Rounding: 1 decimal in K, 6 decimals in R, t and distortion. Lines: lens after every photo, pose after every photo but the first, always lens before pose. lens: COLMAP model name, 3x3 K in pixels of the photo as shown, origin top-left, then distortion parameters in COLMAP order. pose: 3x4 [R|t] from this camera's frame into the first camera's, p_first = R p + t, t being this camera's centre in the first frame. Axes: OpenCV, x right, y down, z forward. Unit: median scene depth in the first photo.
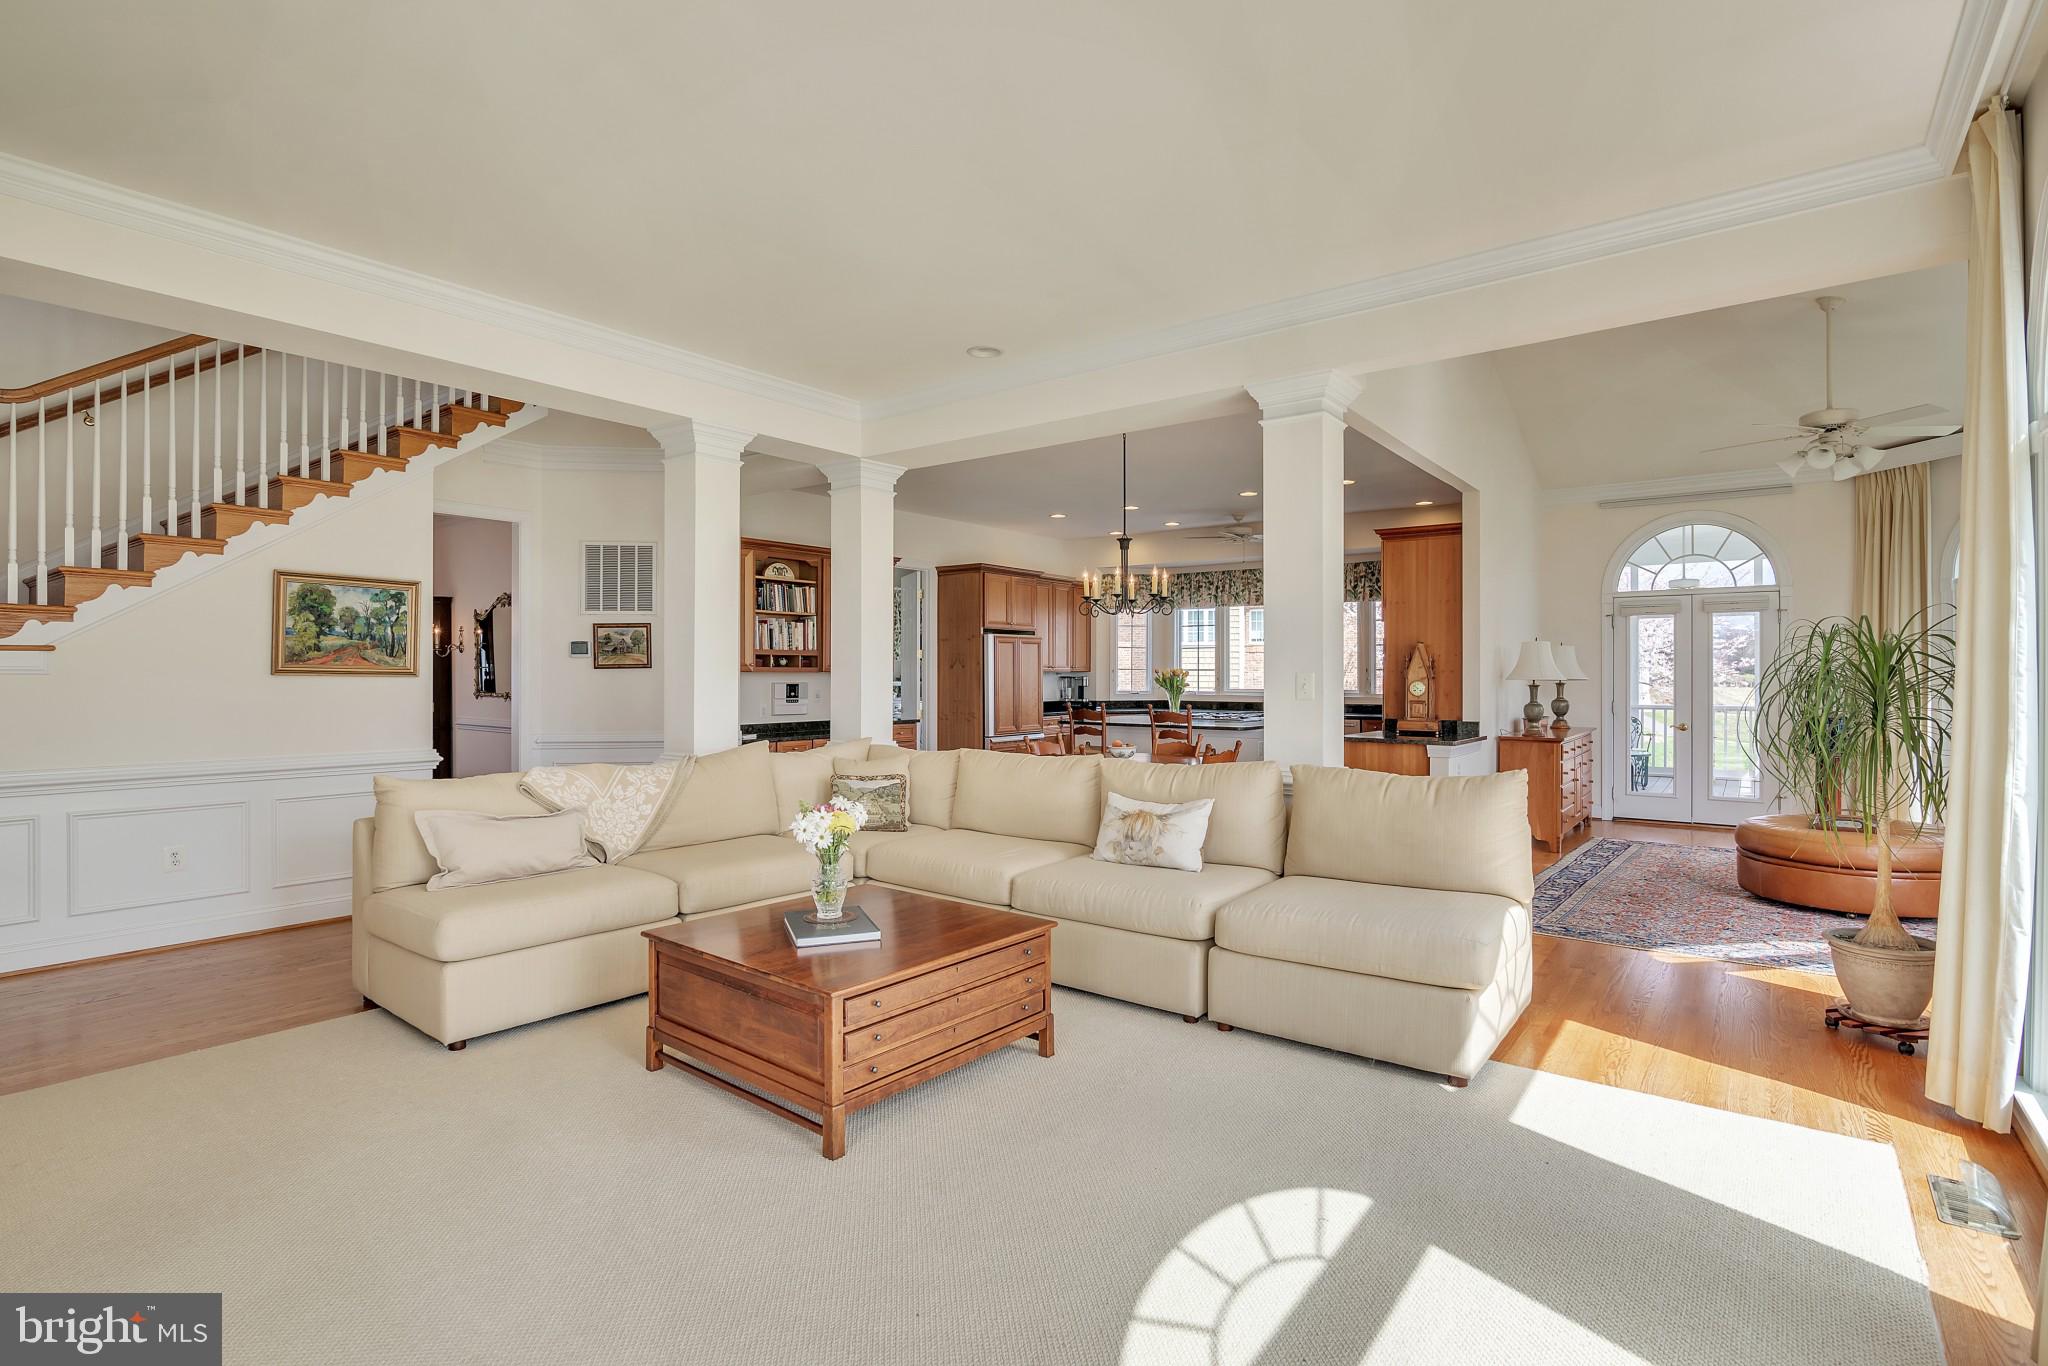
lens RADIAL K [[952.0, 0, 1012.4], [0, 952.0, 681.1], [0, 0, 1]] dist [0.016306, 0.000191]
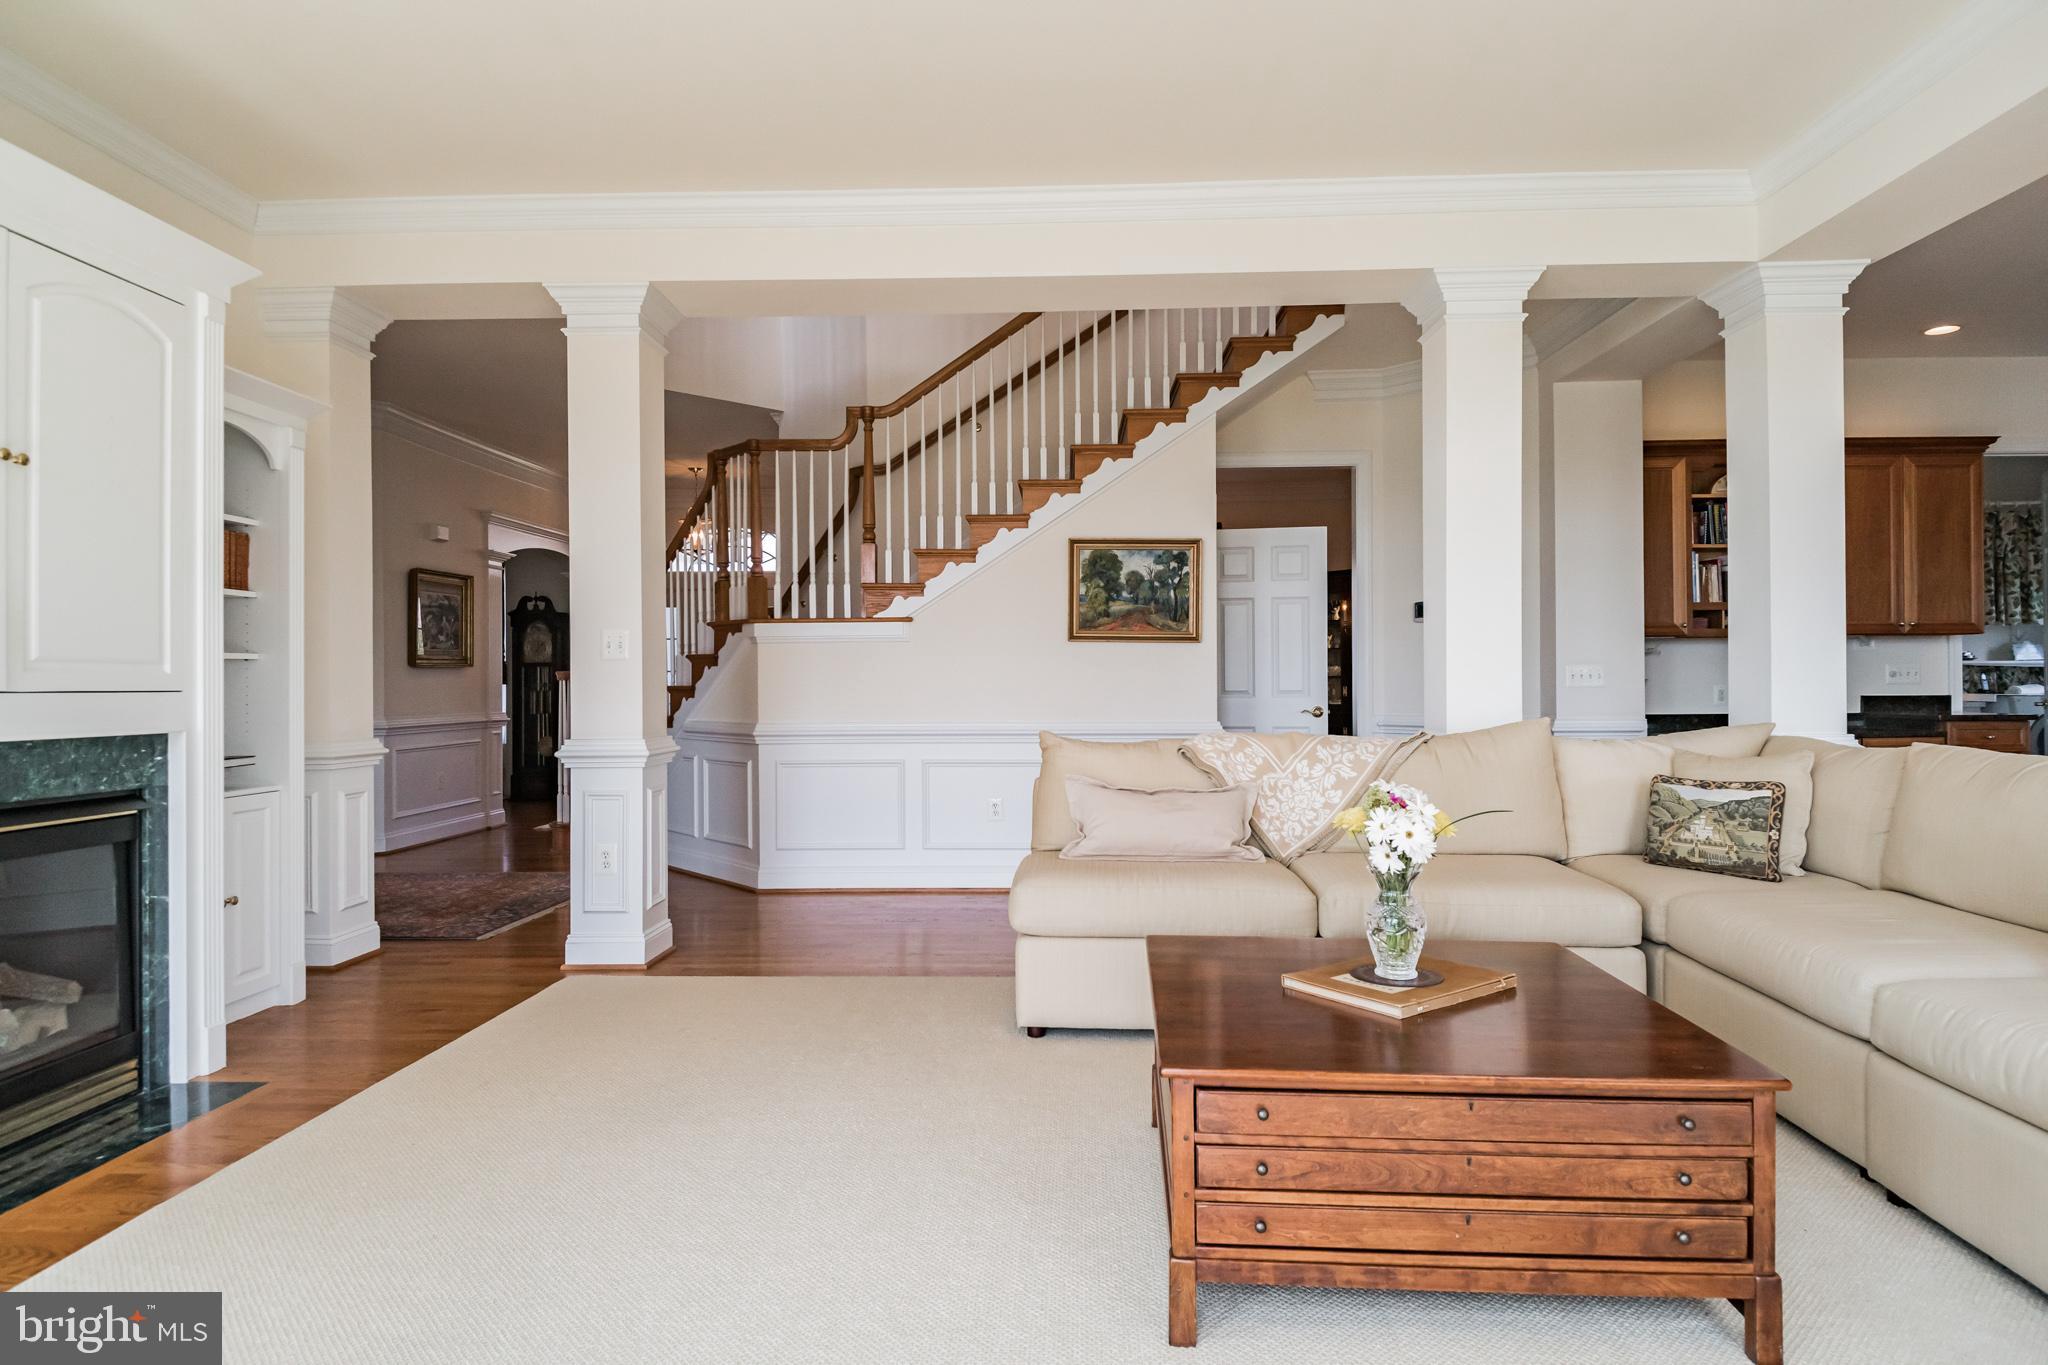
lens RADIAL K [[1131.8, 0, 1020.1], [0, 1131.8, 671.6], [0, 0, 1]] dist [0.024189, -0.015872]
pose [[0.603049, -0.010115, -0.797640, 0.156975], [0.005343, 0.999948, -0.008641, 0.035006], [0.797686, 0.000949, 0.603072, 0.222558]]
